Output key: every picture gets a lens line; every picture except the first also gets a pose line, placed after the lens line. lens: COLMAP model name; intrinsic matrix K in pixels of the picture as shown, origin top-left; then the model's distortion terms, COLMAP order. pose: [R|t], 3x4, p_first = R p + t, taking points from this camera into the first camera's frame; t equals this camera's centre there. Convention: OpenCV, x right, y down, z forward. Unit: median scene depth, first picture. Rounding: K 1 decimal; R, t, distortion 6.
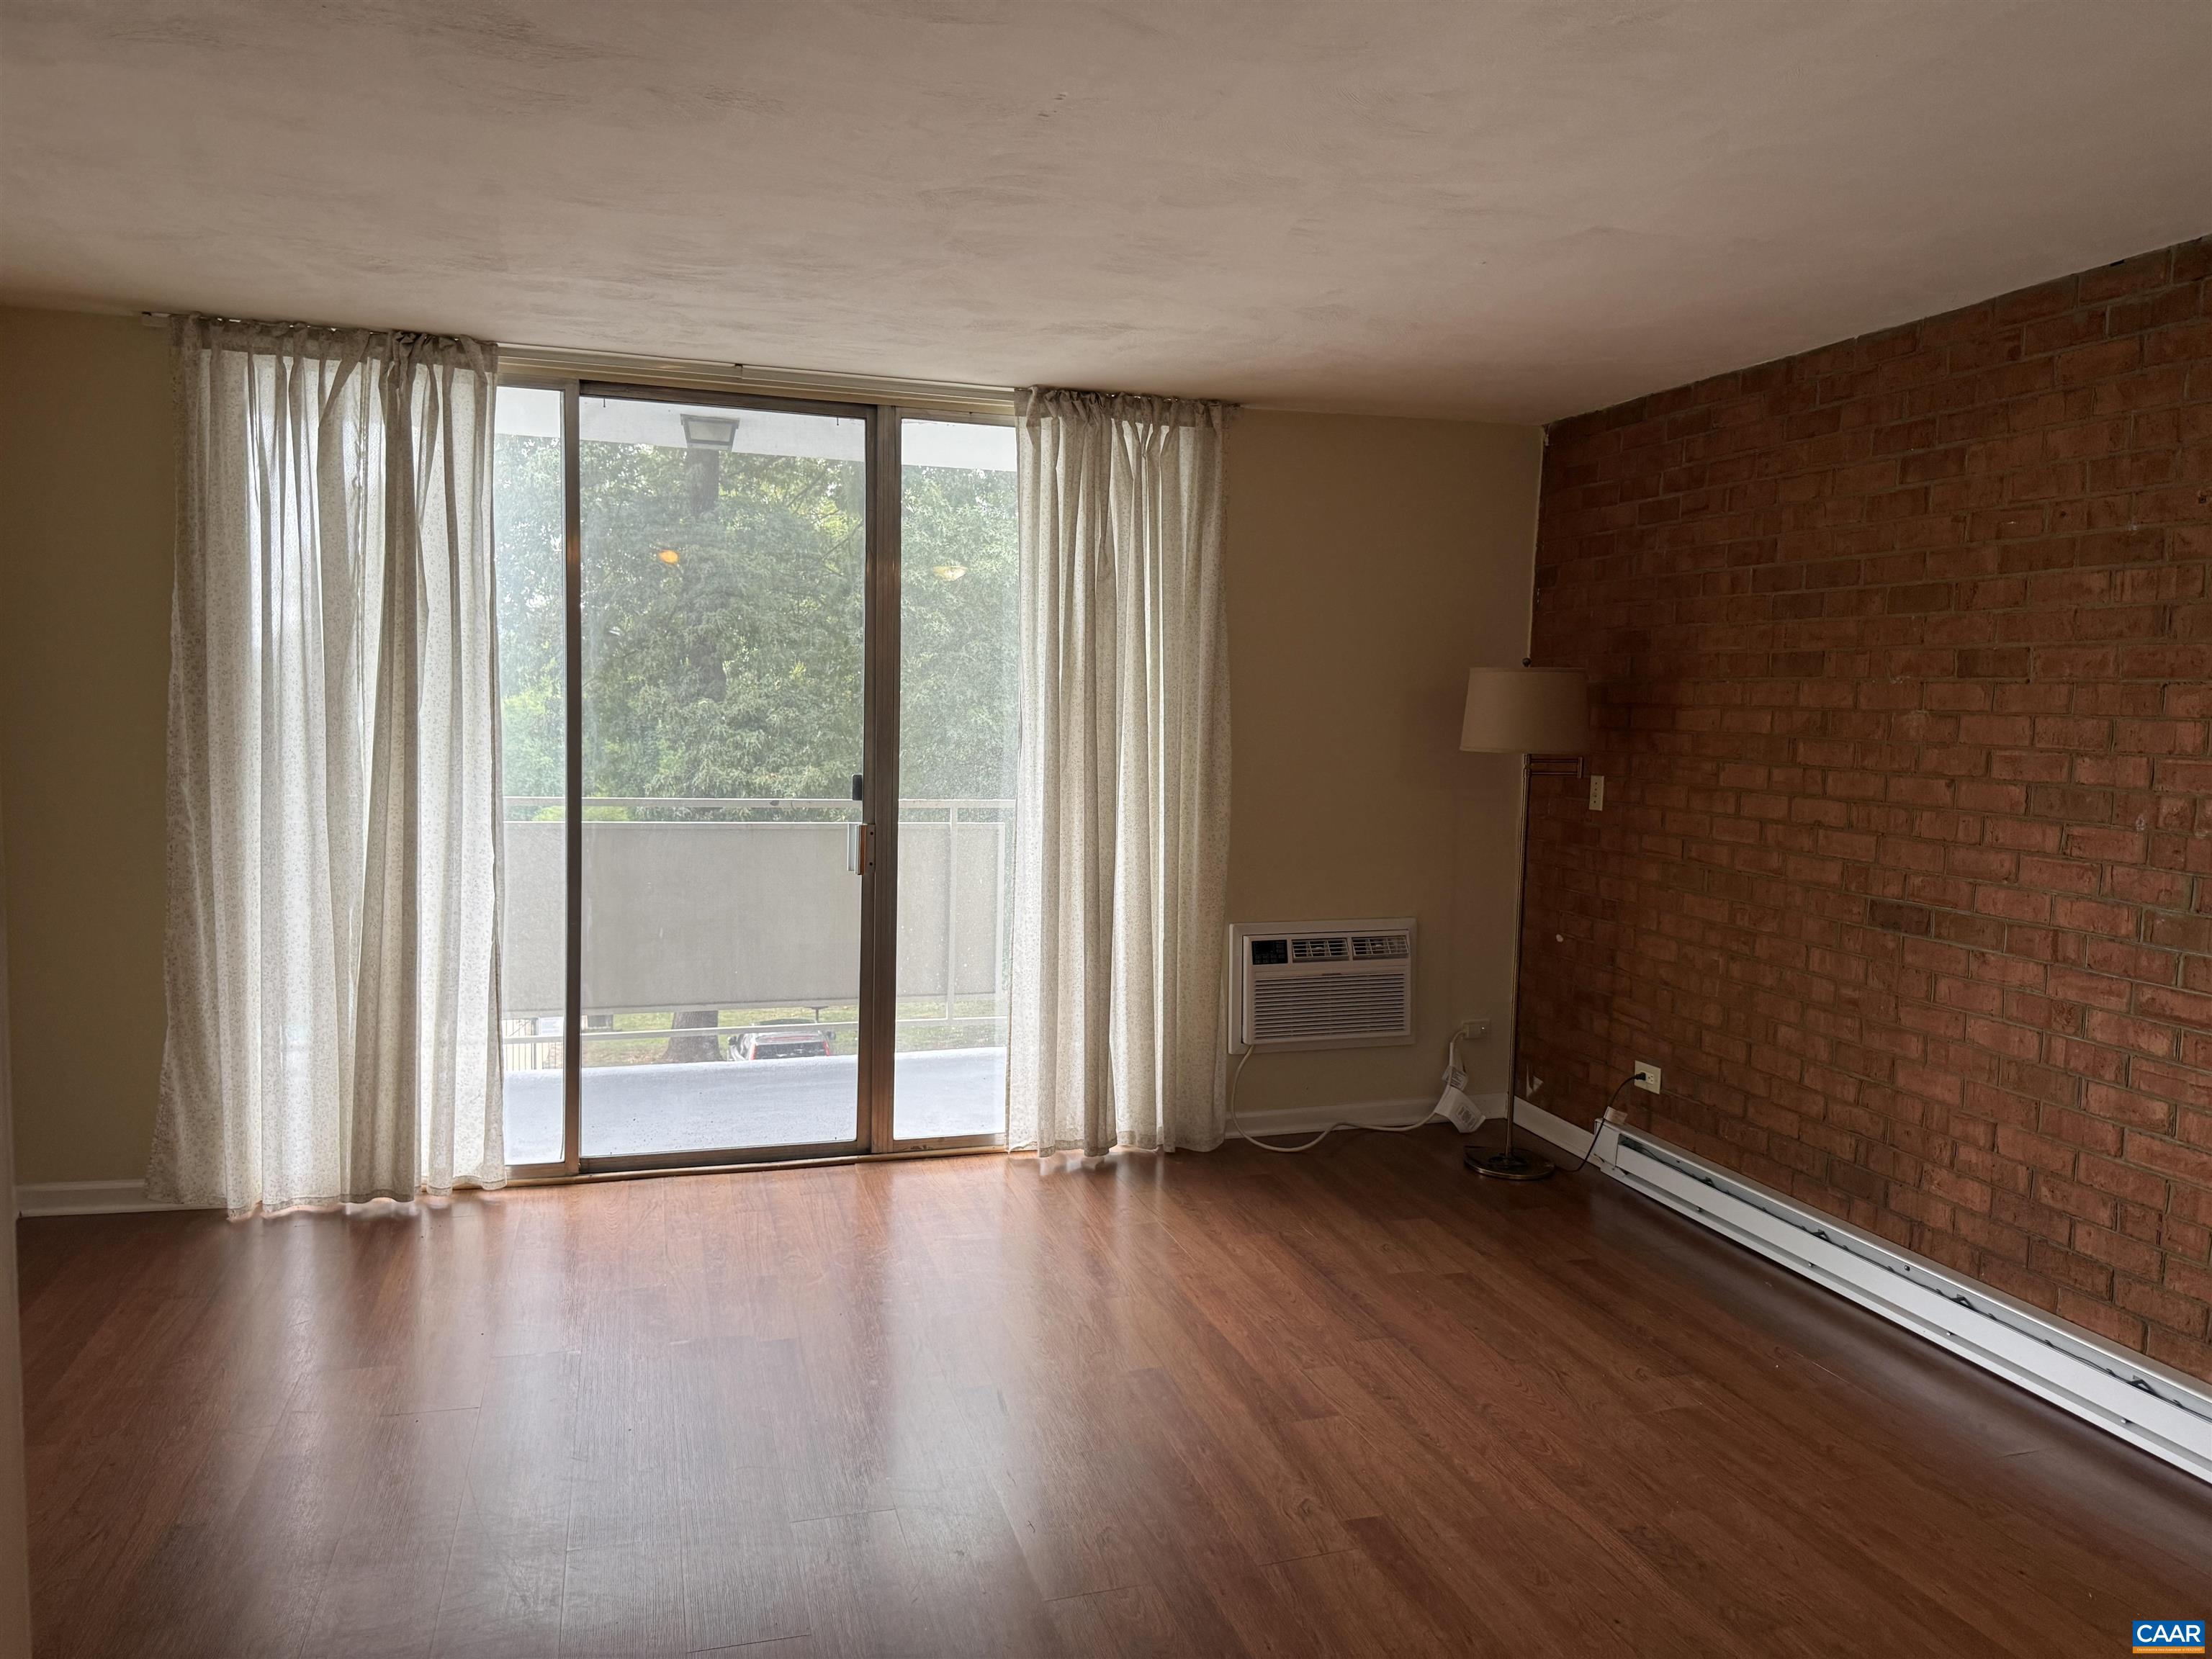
lens RADIAL K [[1559.8, 0, 1106.3], [0, 1559.8, 828.0], [0, 0, 1]] dist [0.030193, -0.051624]
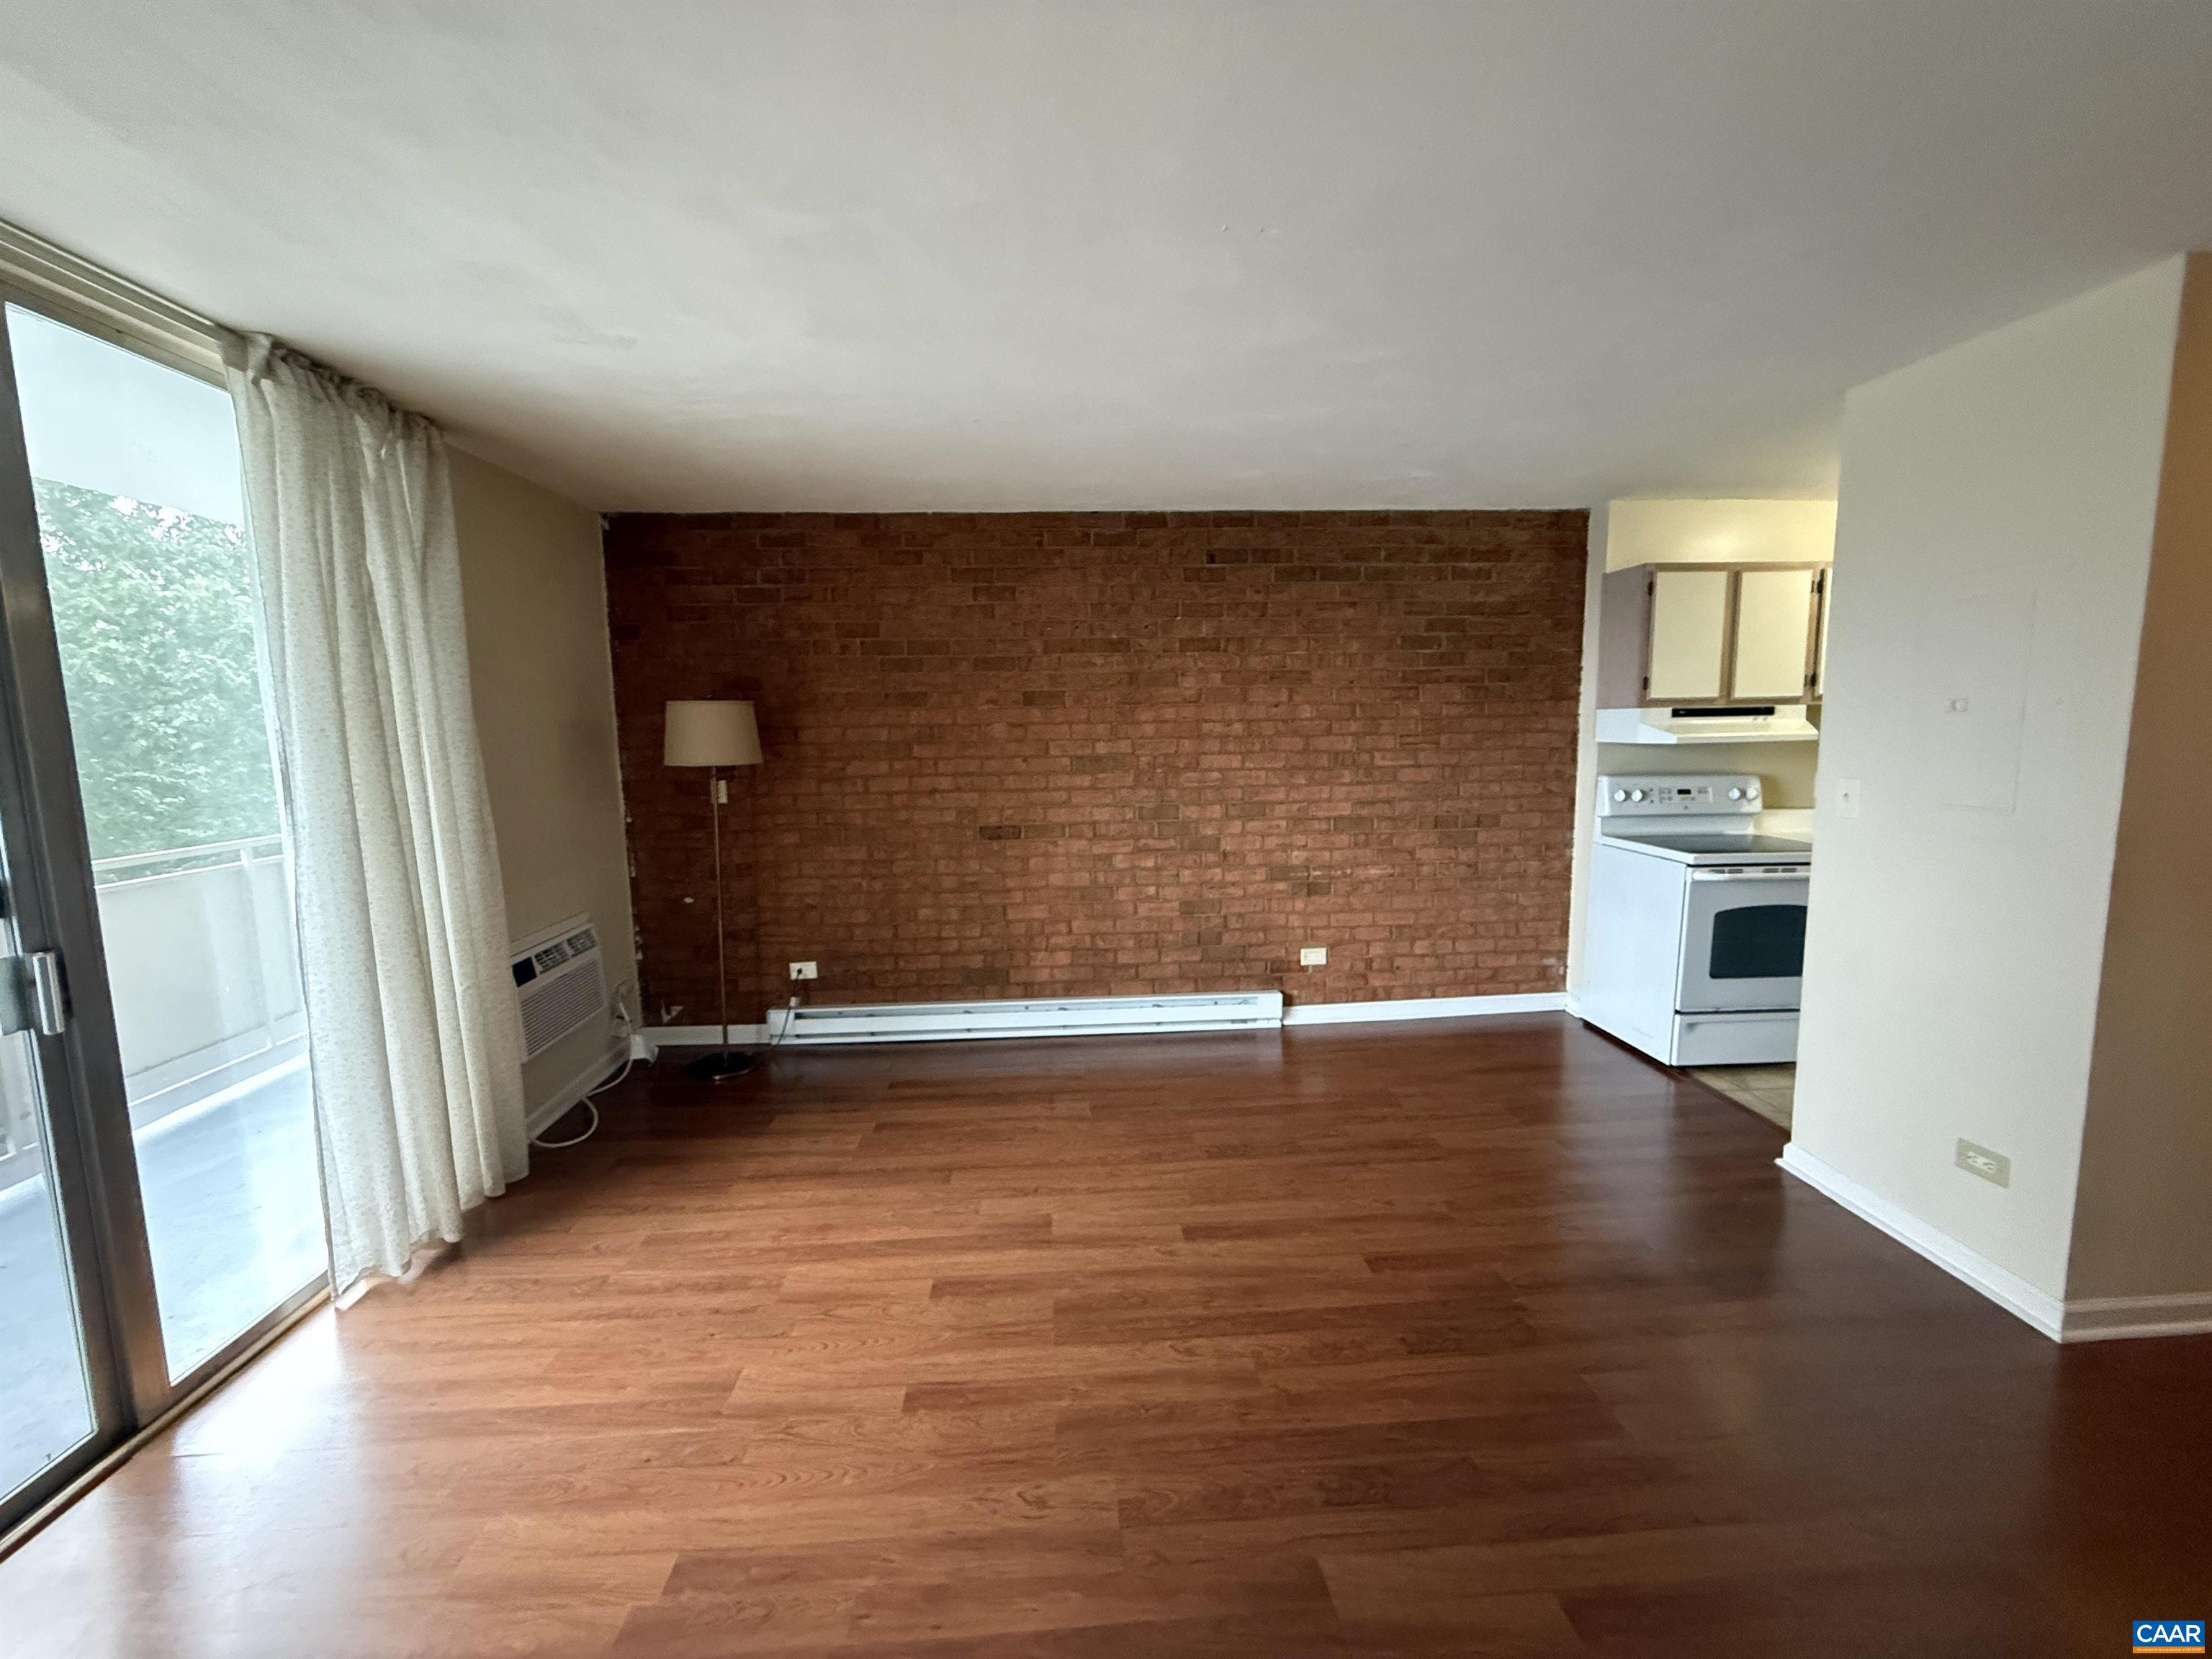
lens RADIAL K [[879.5, 0, 1108.1], [0, 879.5, 827.6], [0, 0, 1]] dist [0.000509, 0.000007]
pose [[0.221973, -0.140044, 0.964943, -0.480845], [0.104690, 0.987334, 0.119211, -0.060831], [-0.969416, 0.074558, 0.233823, 0.602954]]
